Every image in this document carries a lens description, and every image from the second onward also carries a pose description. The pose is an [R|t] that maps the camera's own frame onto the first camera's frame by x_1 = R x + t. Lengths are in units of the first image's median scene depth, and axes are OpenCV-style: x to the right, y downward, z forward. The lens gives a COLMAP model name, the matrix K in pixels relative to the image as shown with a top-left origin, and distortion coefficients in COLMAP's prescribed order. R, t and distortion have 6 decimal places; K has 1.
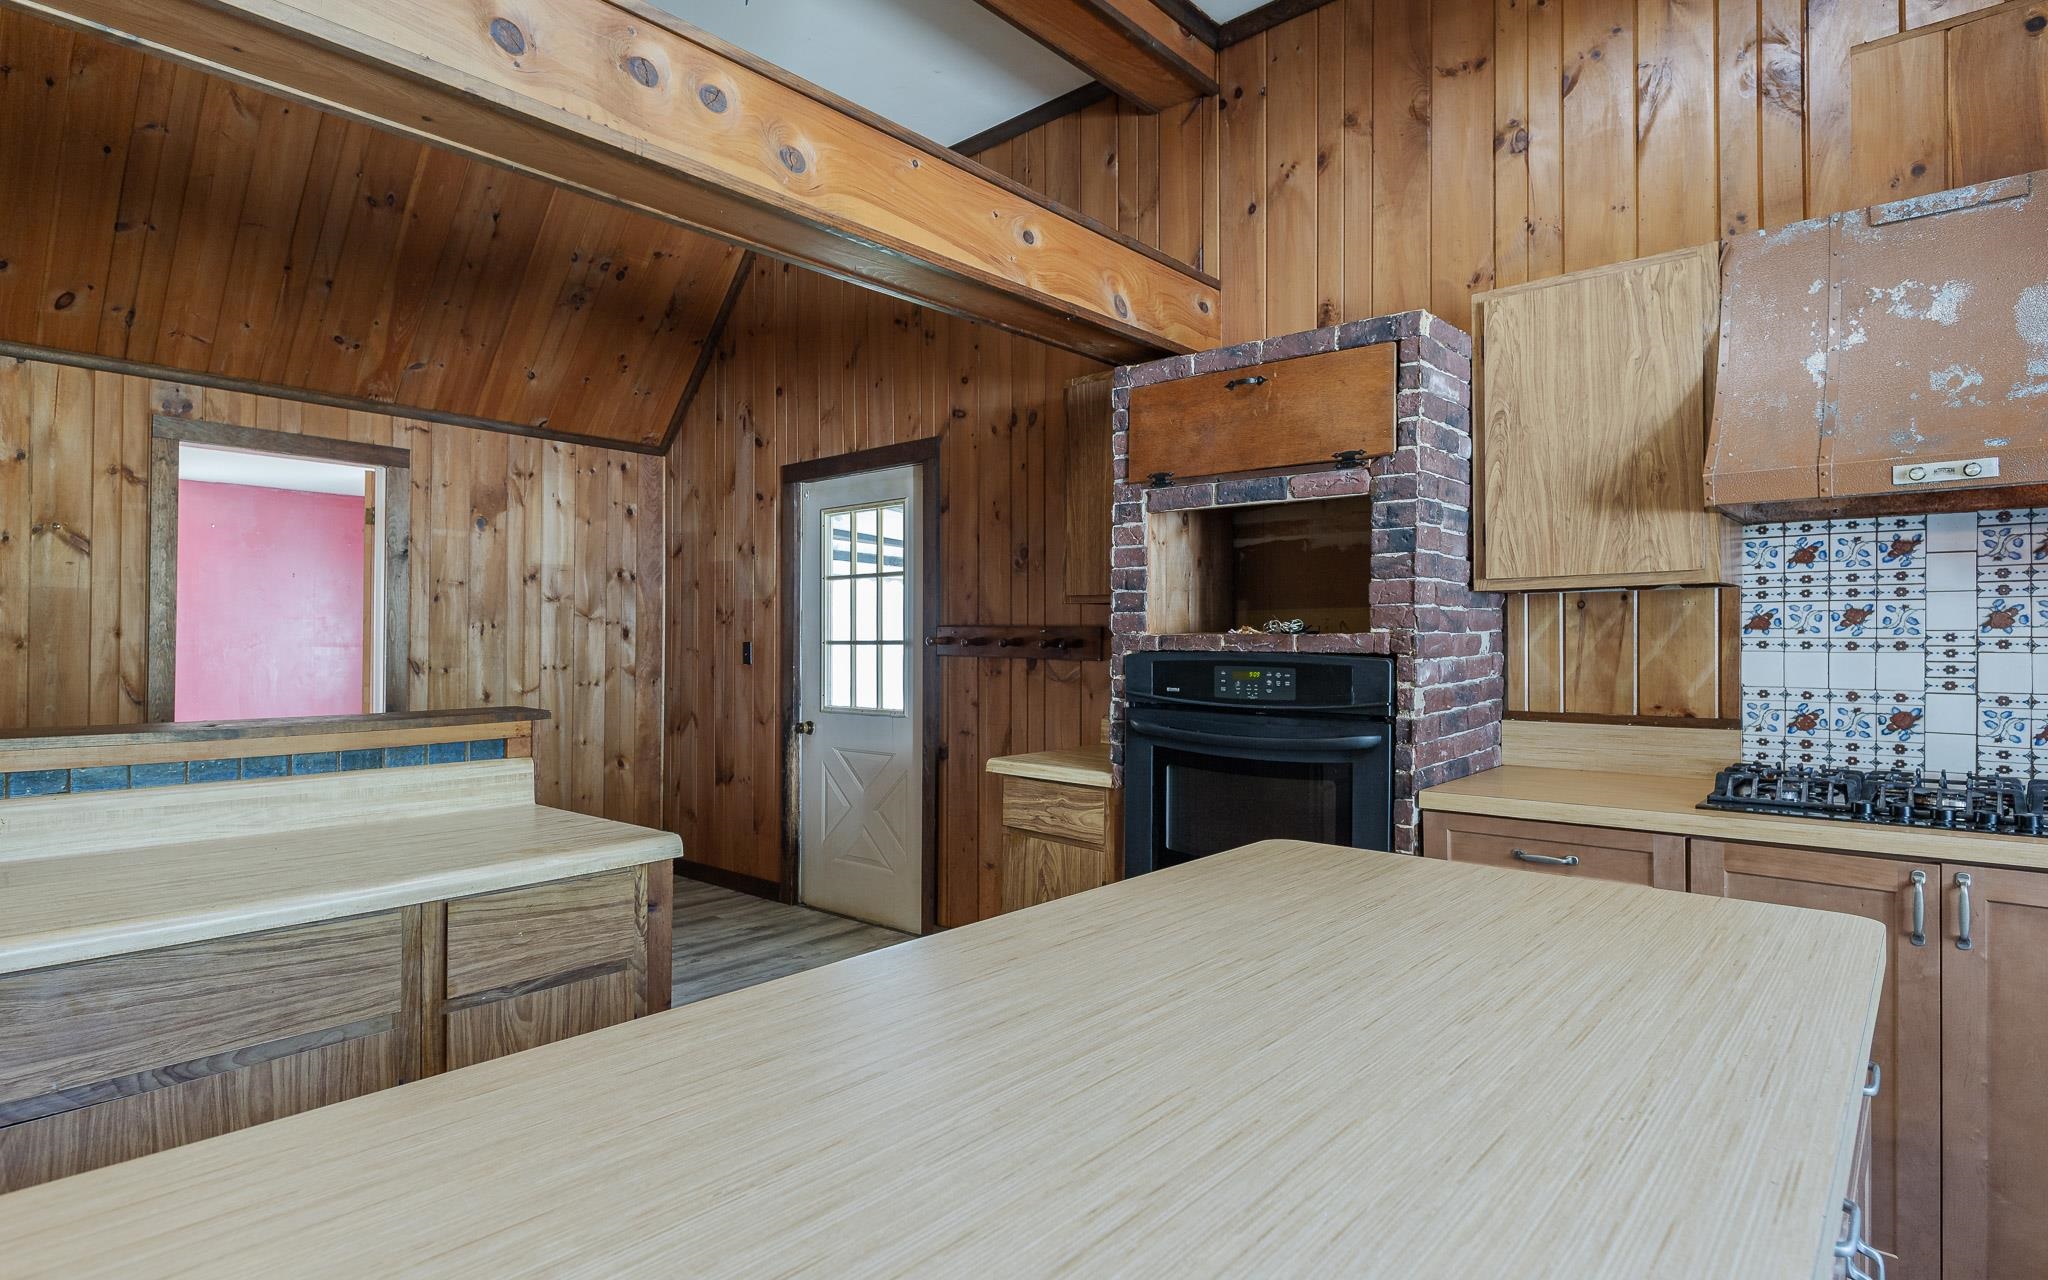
lens RADIAL K [[1091.1, 0, 984.1], [0, 1091.1, 630.3], [0, 0, 1]] dist [-0.001894, -0.000674]
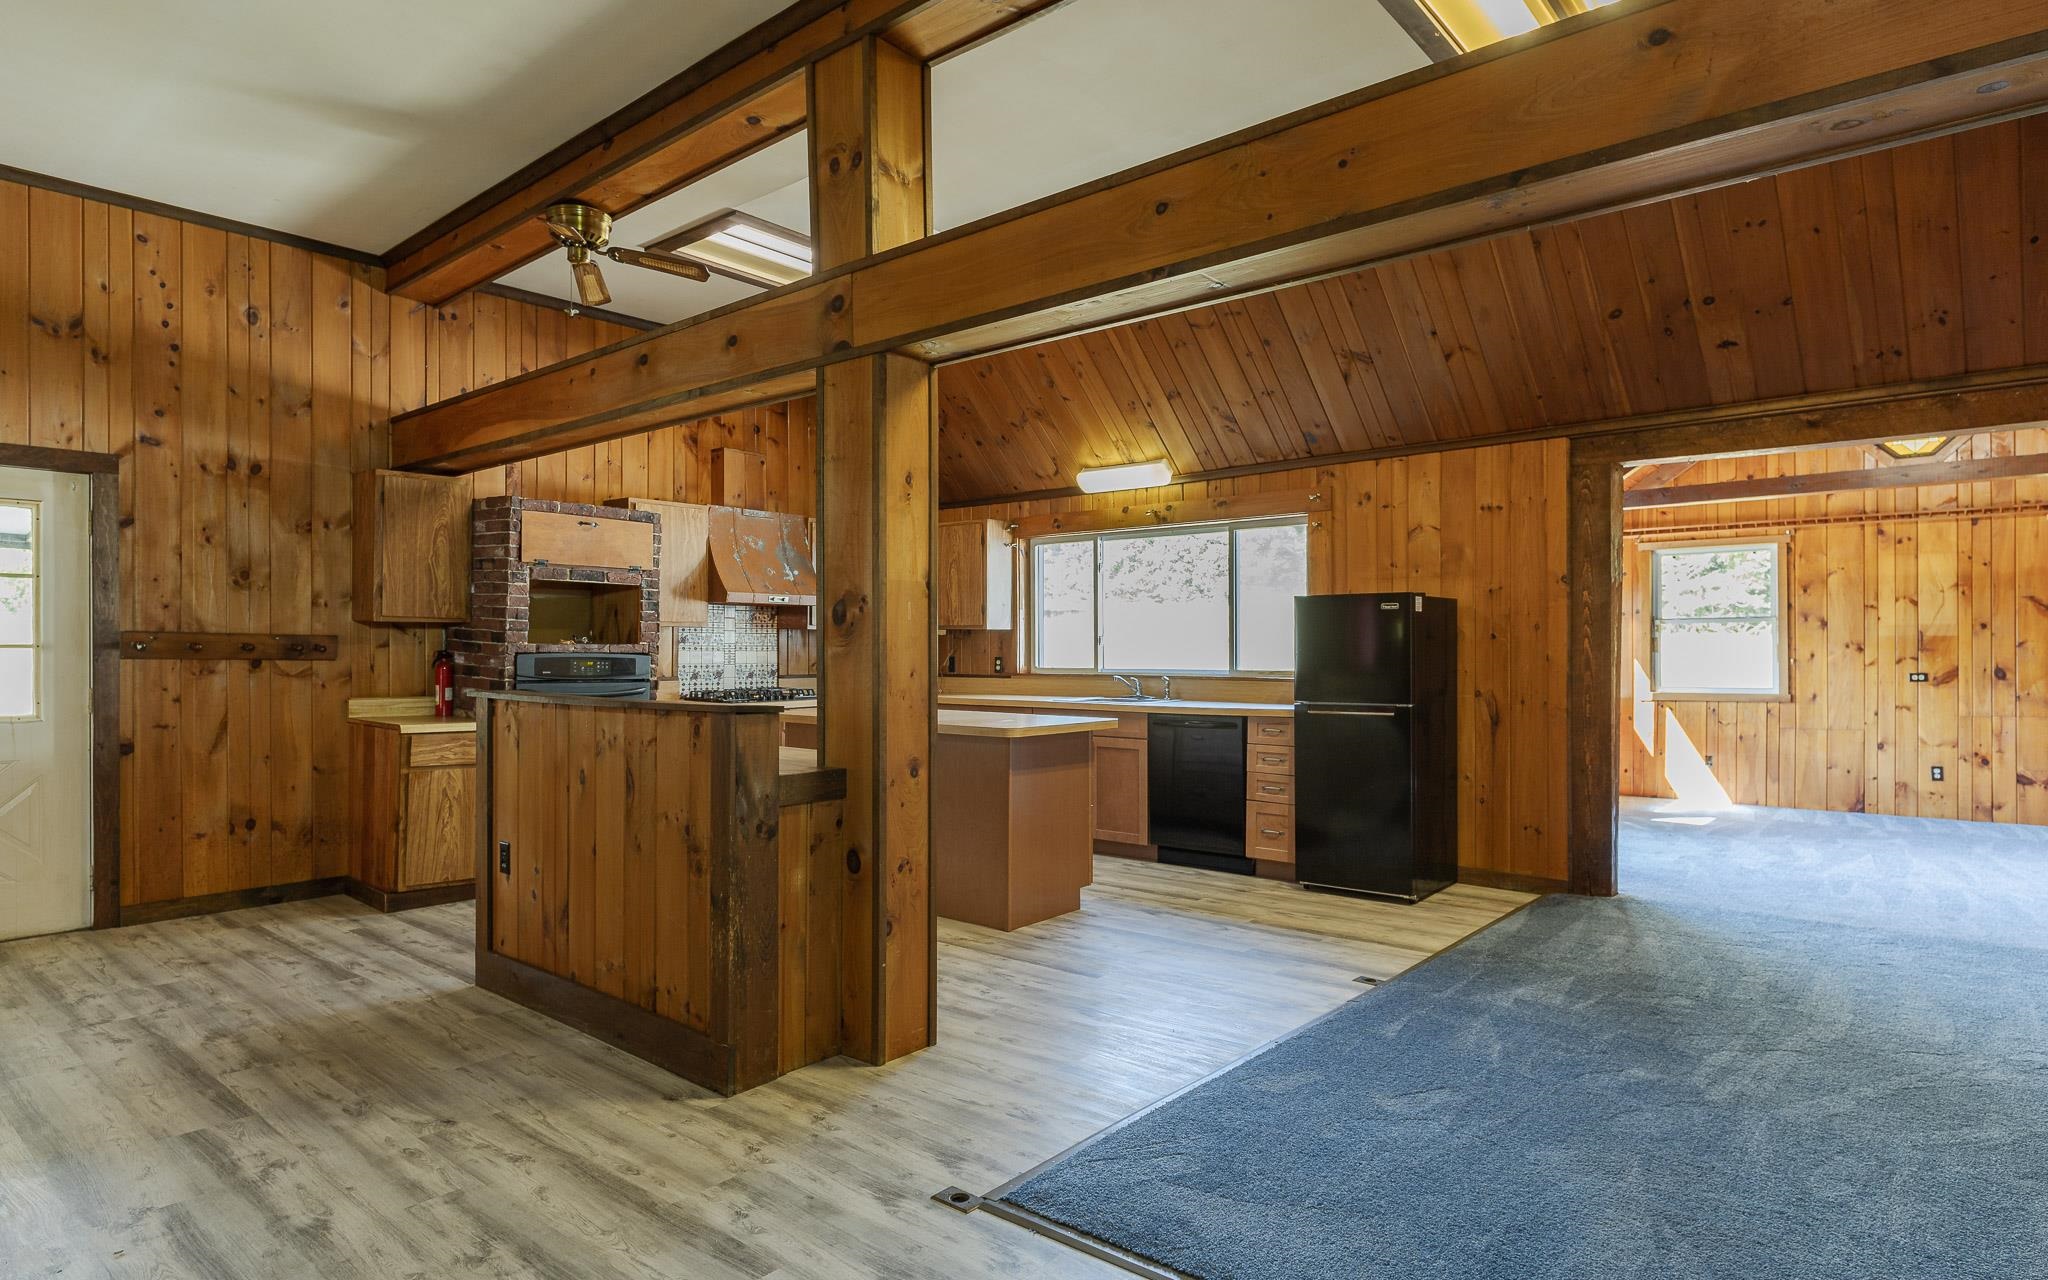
lens RADIAL K [[1094.2, 0, 1022.5], [0, 1094.2, 649.2], [0, 0, 1]] dist [-0.000115, -0.000626]
pose [[-0.030766, -0.005018, 0.999514, -1.716857], [-0.017463, 0.999837, 0.004482, -0.010061], [-0.999374, -0.017317, -0.030849, 0.208041]]
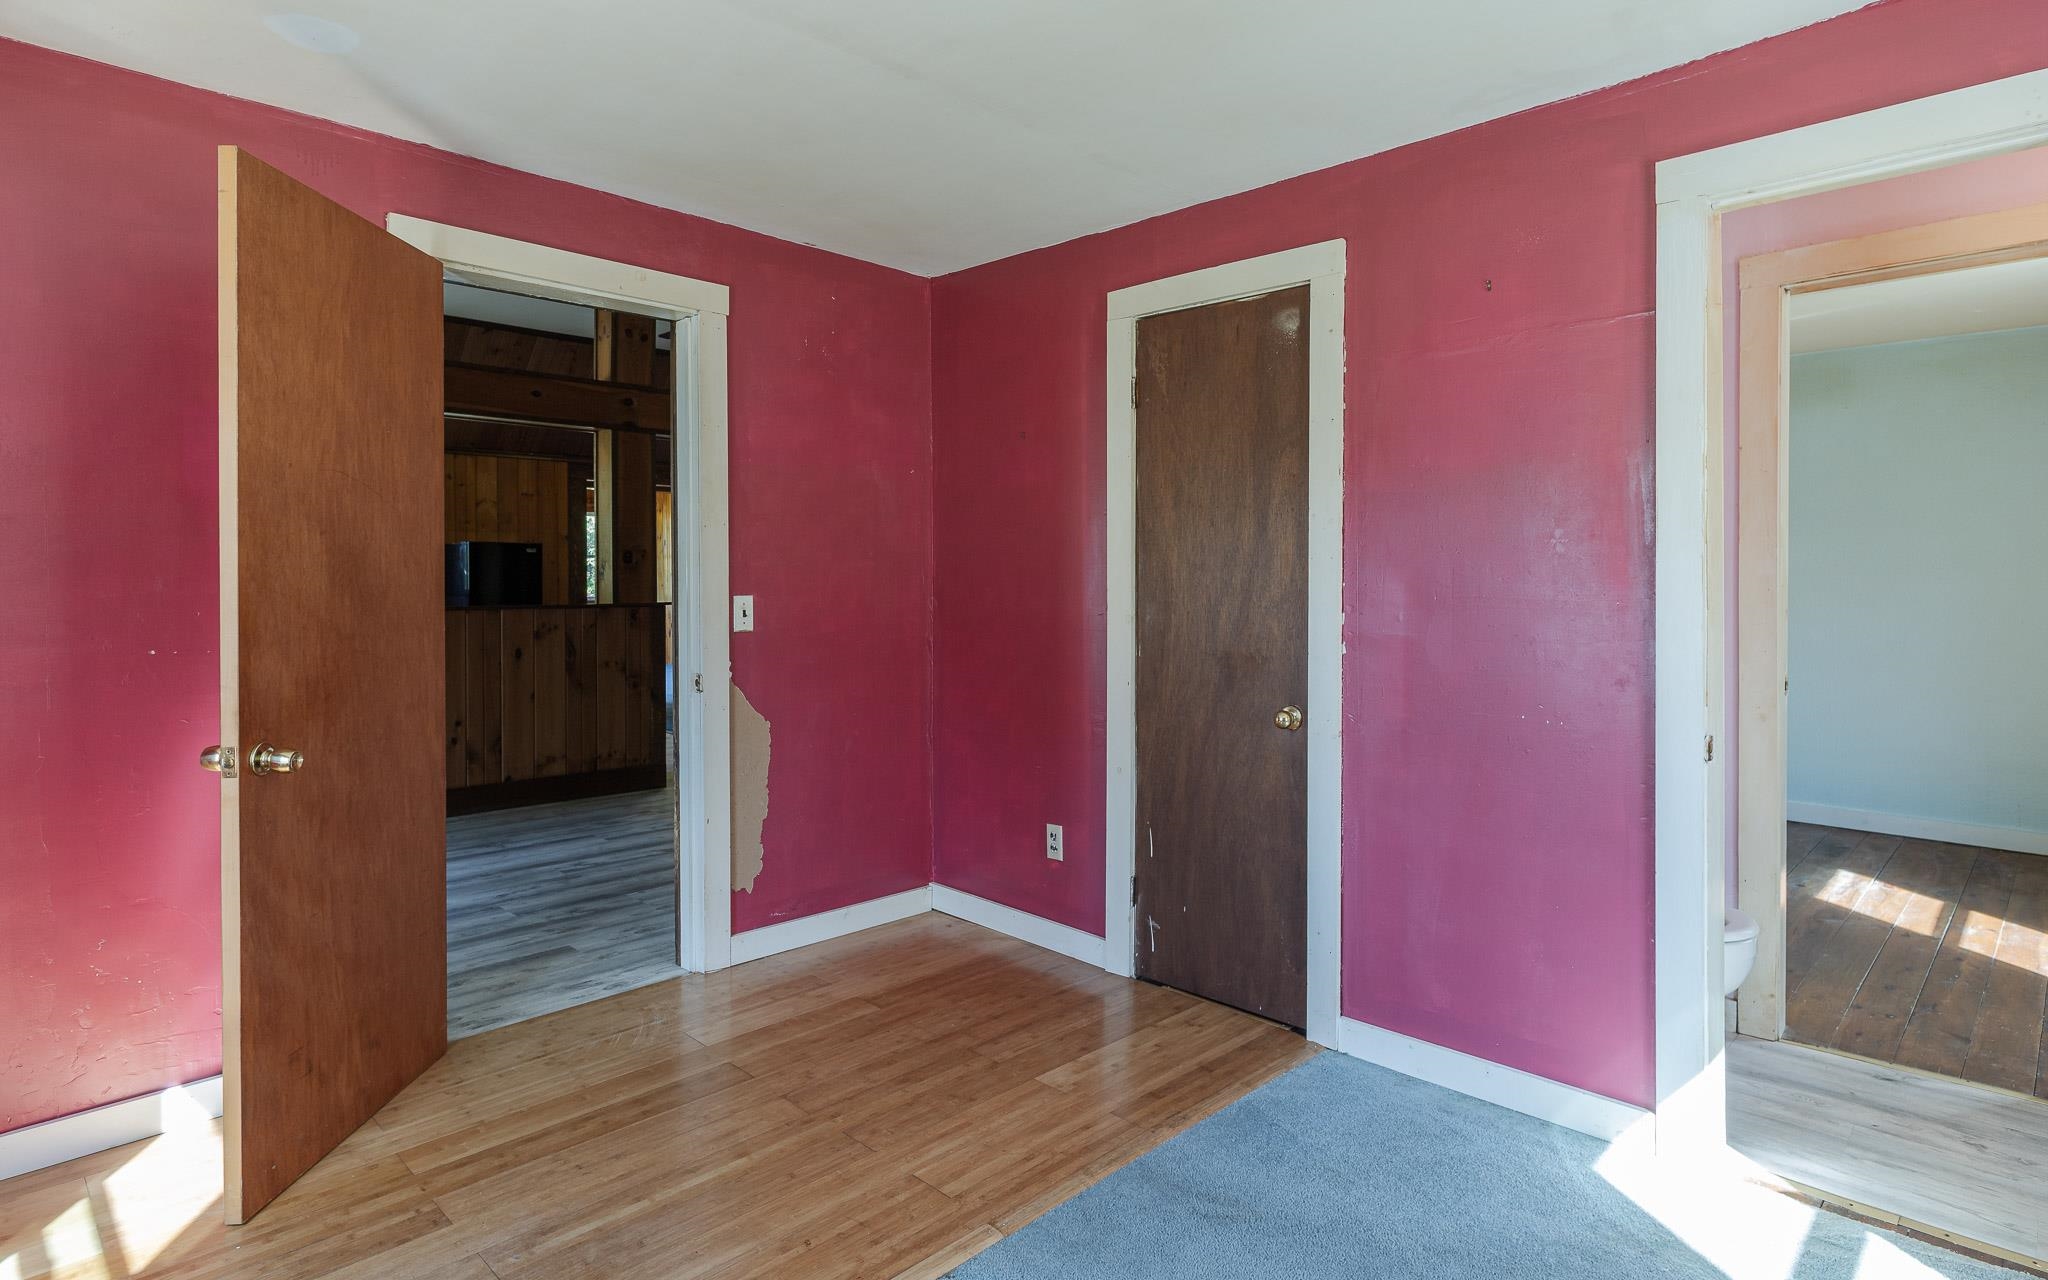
lens RADIAL K [[1085.4, 0, 1025.3], [0, 1085.4, 585.1], [0, 0, 1]] dist [0.000371, -0.000341]
pose [[-0.999244, -0.001505, 0.038838, -1.495486], [-0.001724, 0.999983, -0.005599, 0.026243], [-0.038828, -0.005661, -0.999230, 2.379842]]
